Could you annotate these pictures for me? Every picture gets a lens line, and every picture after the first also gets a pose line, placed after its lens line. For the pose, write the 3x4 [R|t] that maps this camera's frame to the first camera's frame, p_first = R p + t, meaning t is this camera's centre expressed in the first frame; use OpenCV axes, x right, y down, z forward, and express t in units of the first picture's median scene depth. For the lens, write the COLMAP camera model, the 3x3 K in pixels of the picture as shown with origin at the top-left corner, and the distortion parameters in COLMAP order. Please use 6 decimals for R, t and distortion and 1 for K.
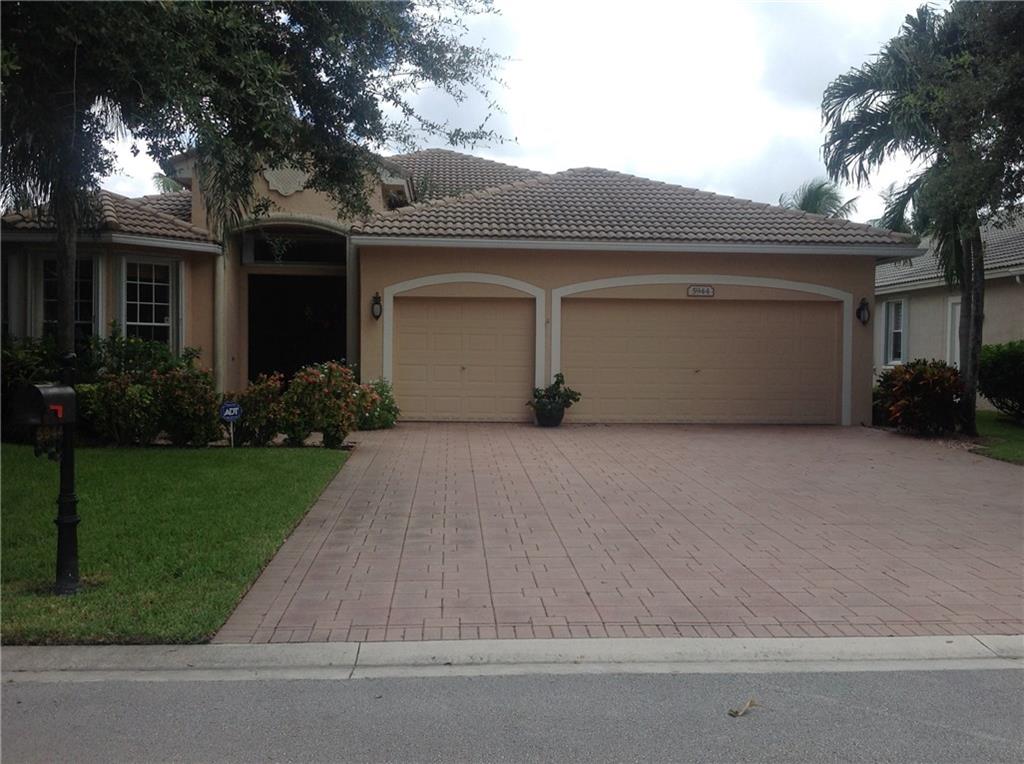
lens RADIAL K [[982.6, 0, 512.0], [0, 982.6, 382.0], [0, 0, 1]] dist [0.014214, -0.028621]
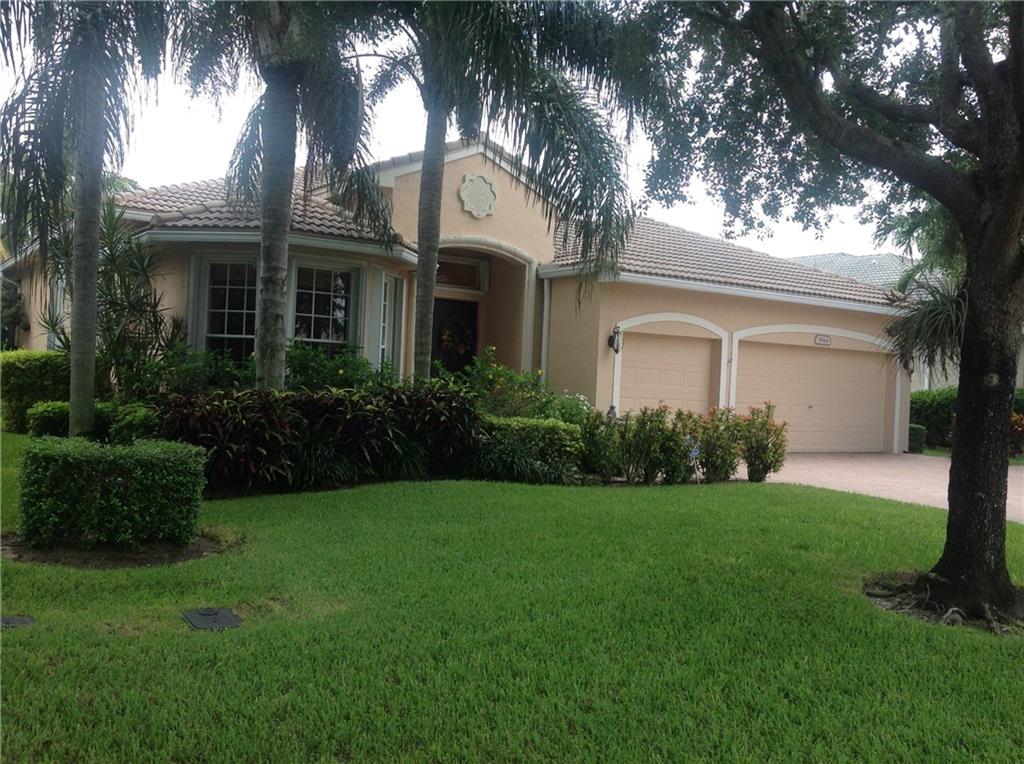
lens RADIAL K [[982.6, 0, 512.0], [0, 982.6, 382.0], [0, 0, 1]] dist [0.014214, -0.028621]
pose [[0.871472, 0.029031, 0.489586, -0.709314], [-0.027546, 0.999568, -0.010239, -0.020373], [-0.489671, -0.004564, 0.871895, 0.159162]]
